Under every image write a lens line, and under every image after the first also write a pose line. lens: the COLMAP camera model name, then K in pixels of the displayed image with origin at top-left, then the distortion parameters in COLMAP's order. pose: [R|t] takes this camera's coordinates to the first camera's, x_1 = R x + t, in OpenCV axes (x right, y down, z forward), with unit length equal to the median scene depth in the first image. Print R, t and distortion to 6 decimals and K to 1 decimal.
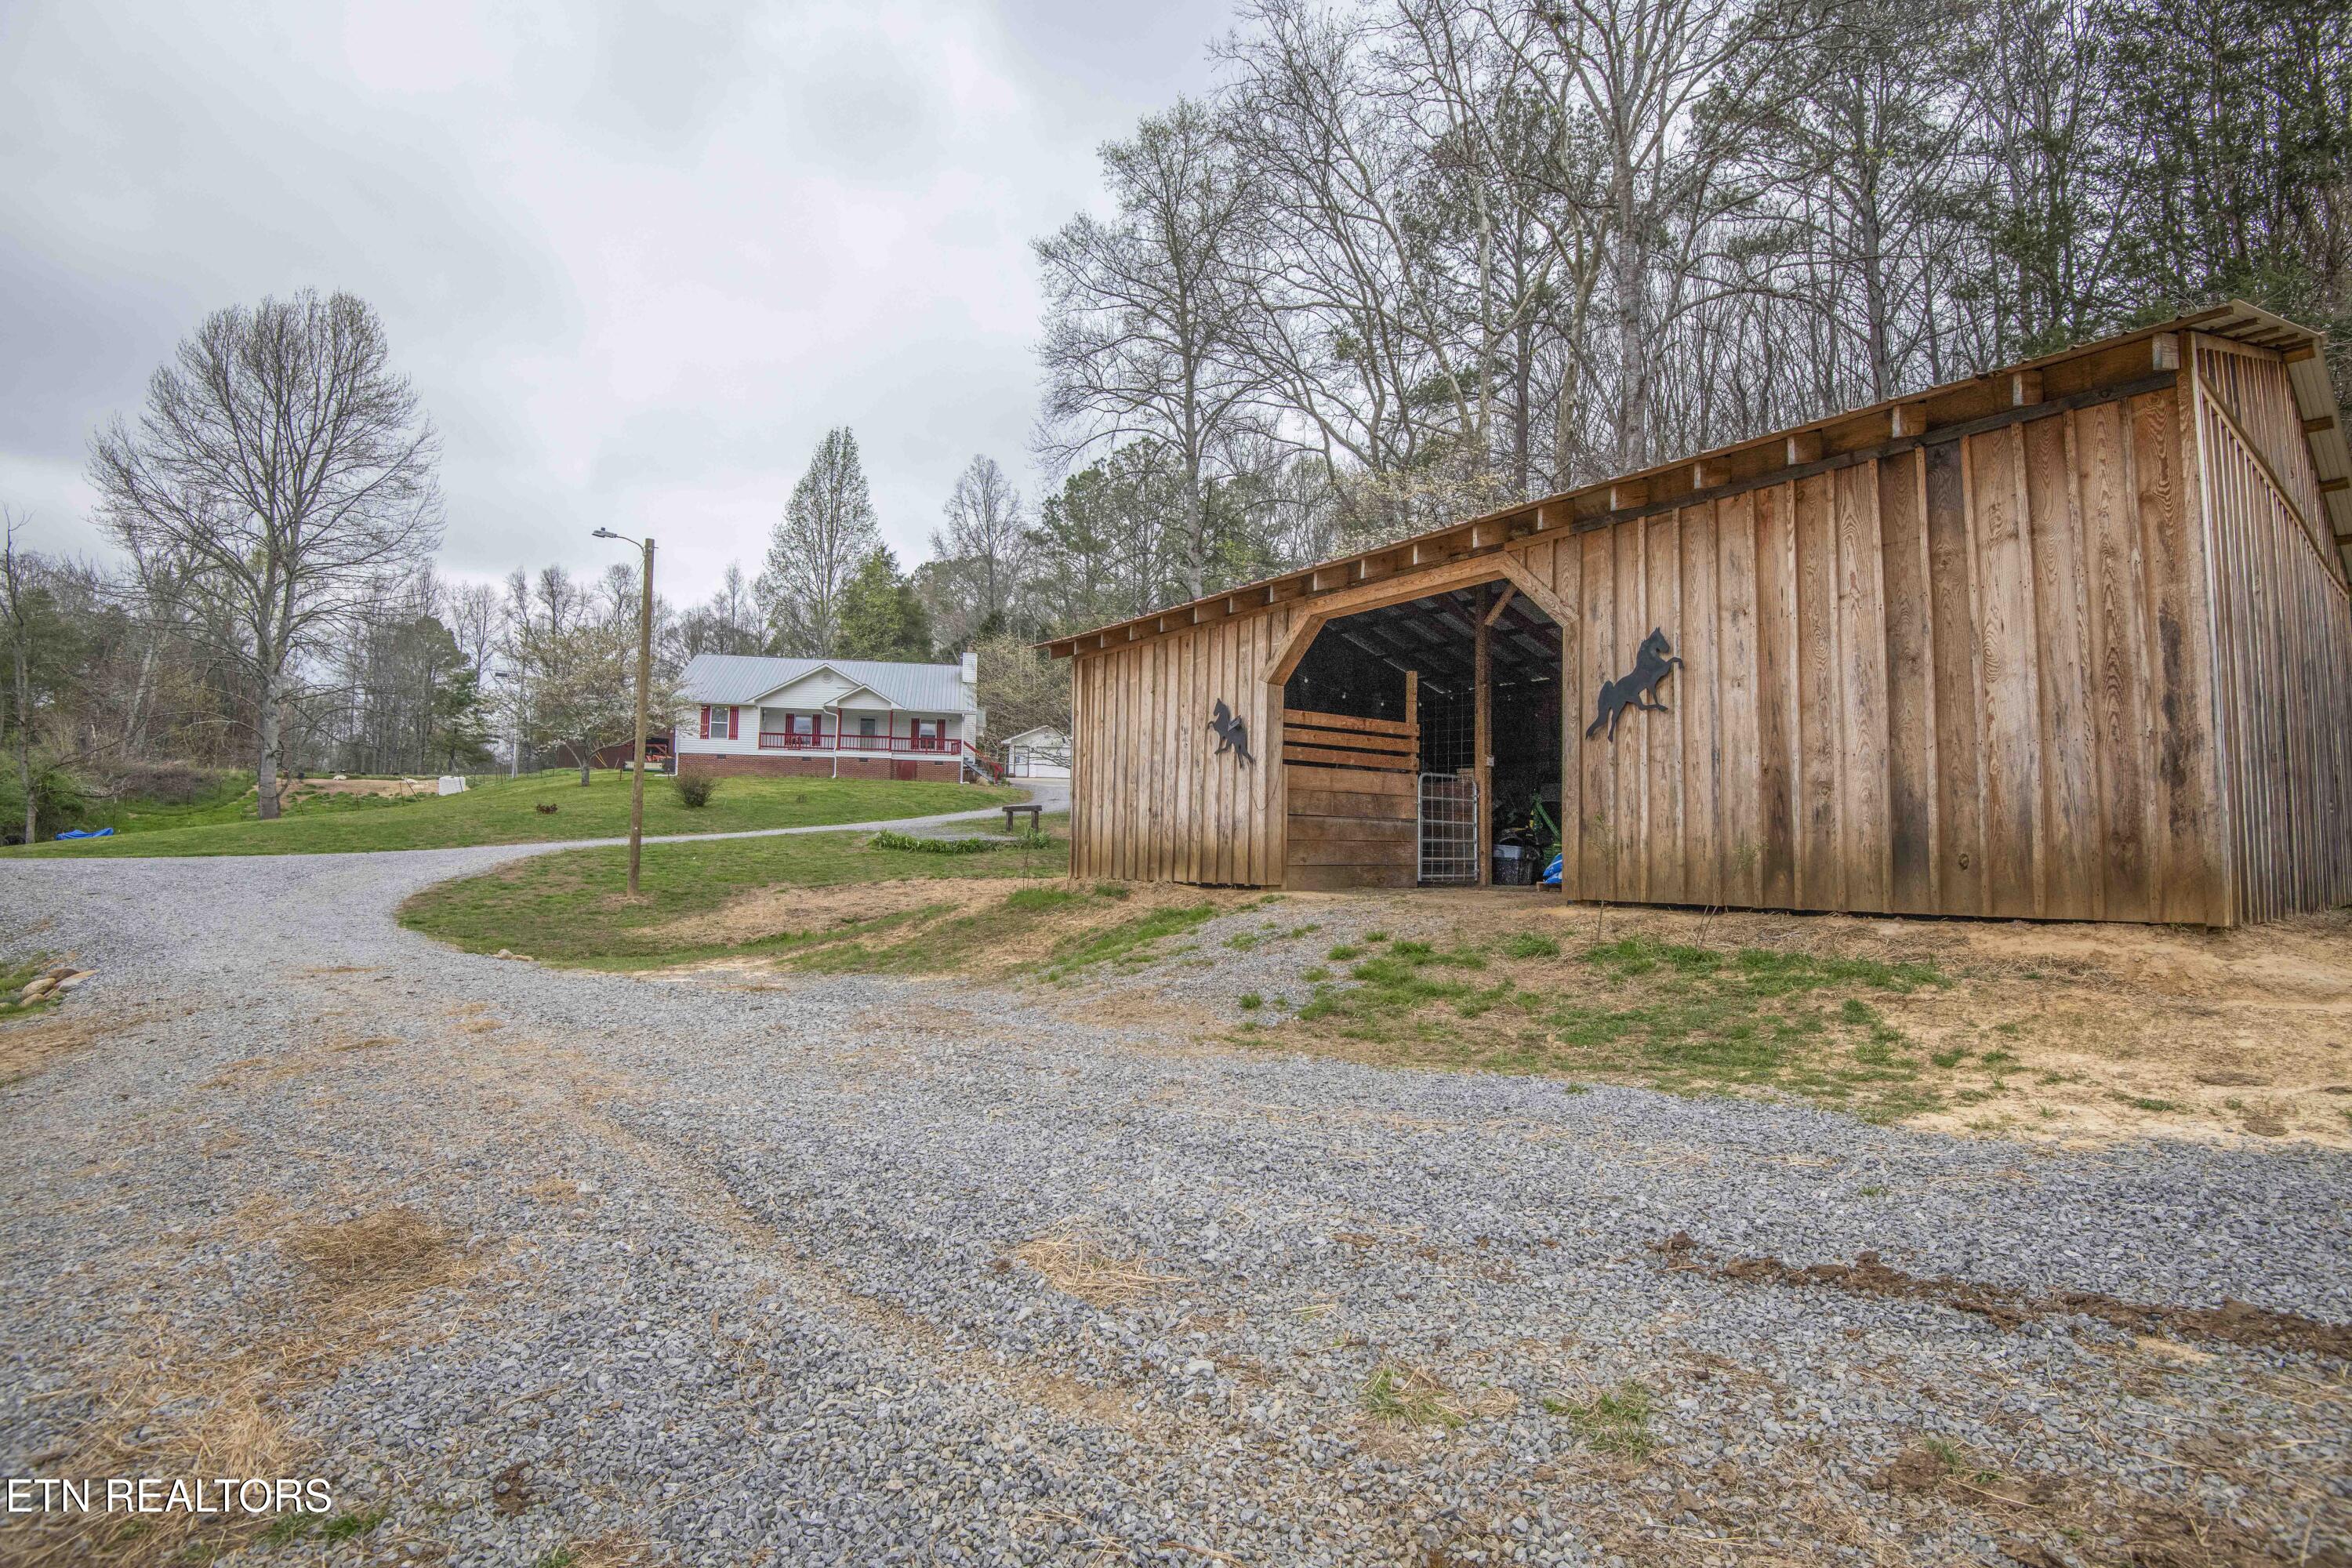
lens RADIAL K [[1083.2, 0, 1171.5], [0, 1083.2, 820.4], [0, 0, 1]] dist [-0.048603, -0.000101]
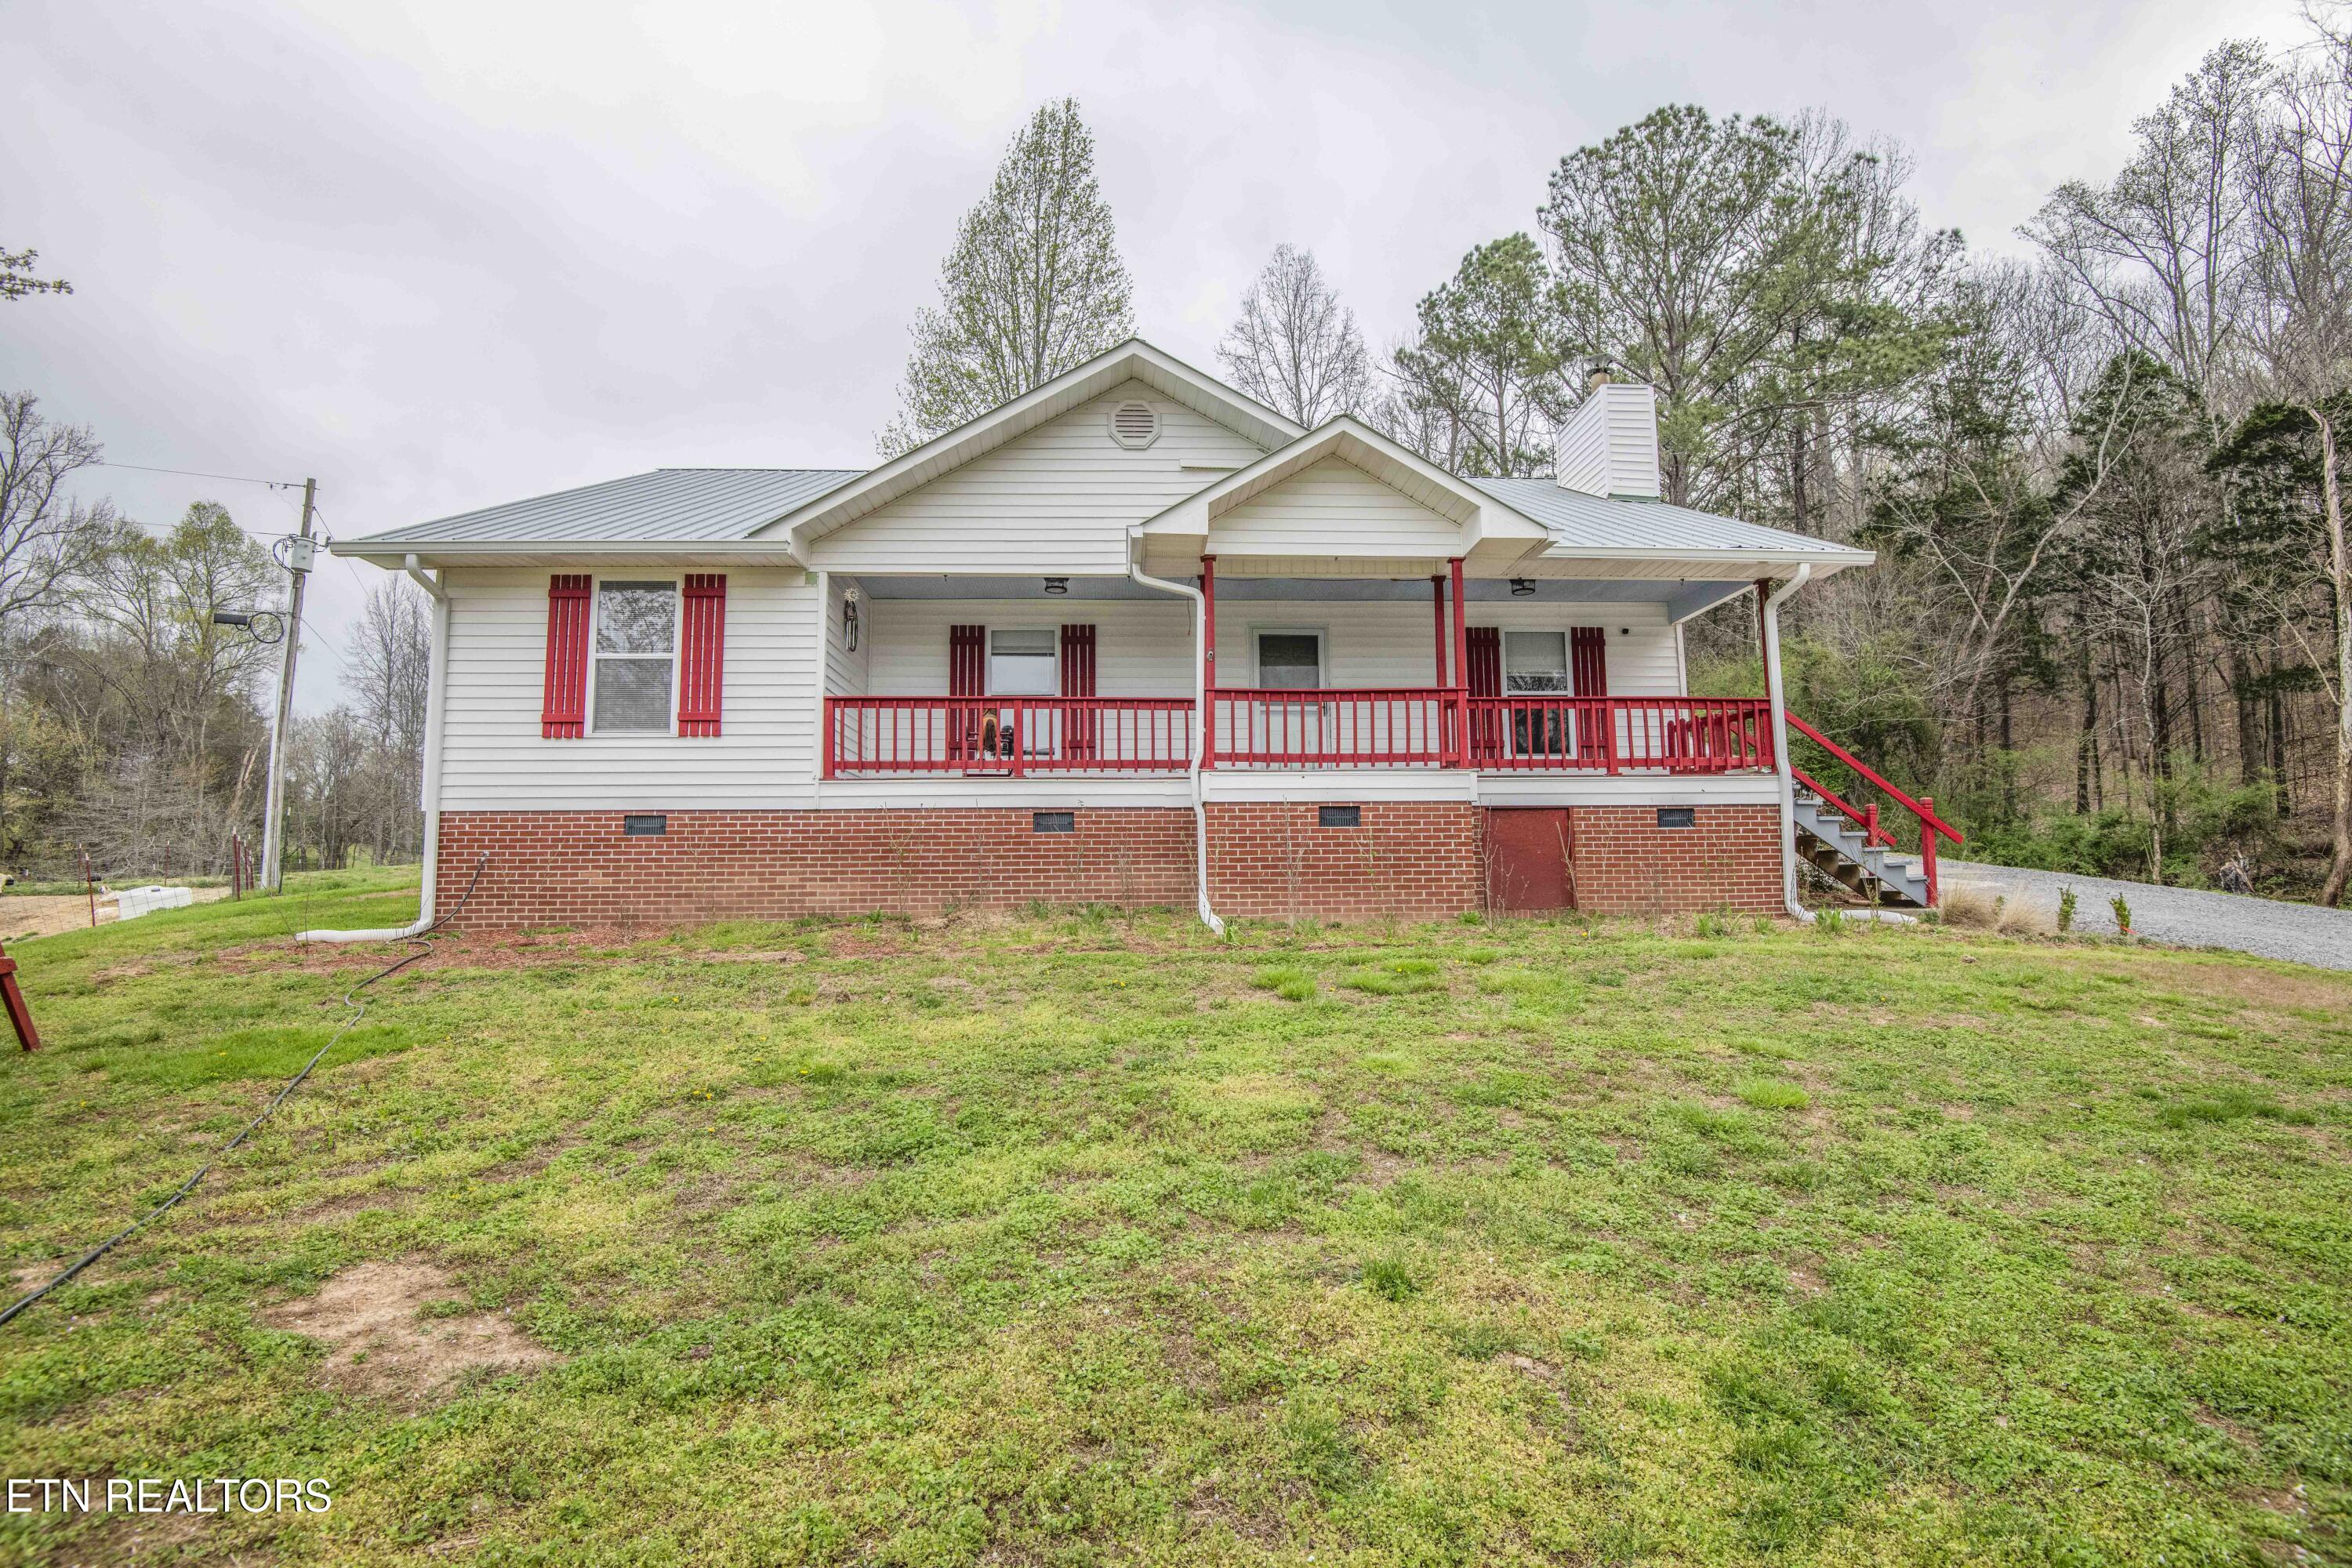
lens RADIAL K [[1084.6, 0, 1182.7], [0, 1084.6, 778.7], [0, 0, 1]] dist [-0.012010, -0.018236]
pose [[0.989565, -0.042710, -0.137611, -0.285724], [0.033051, 0.996876, -0.071730, -0.048874], [0.140245, 0.066433, 0.987886, 0.800409]]
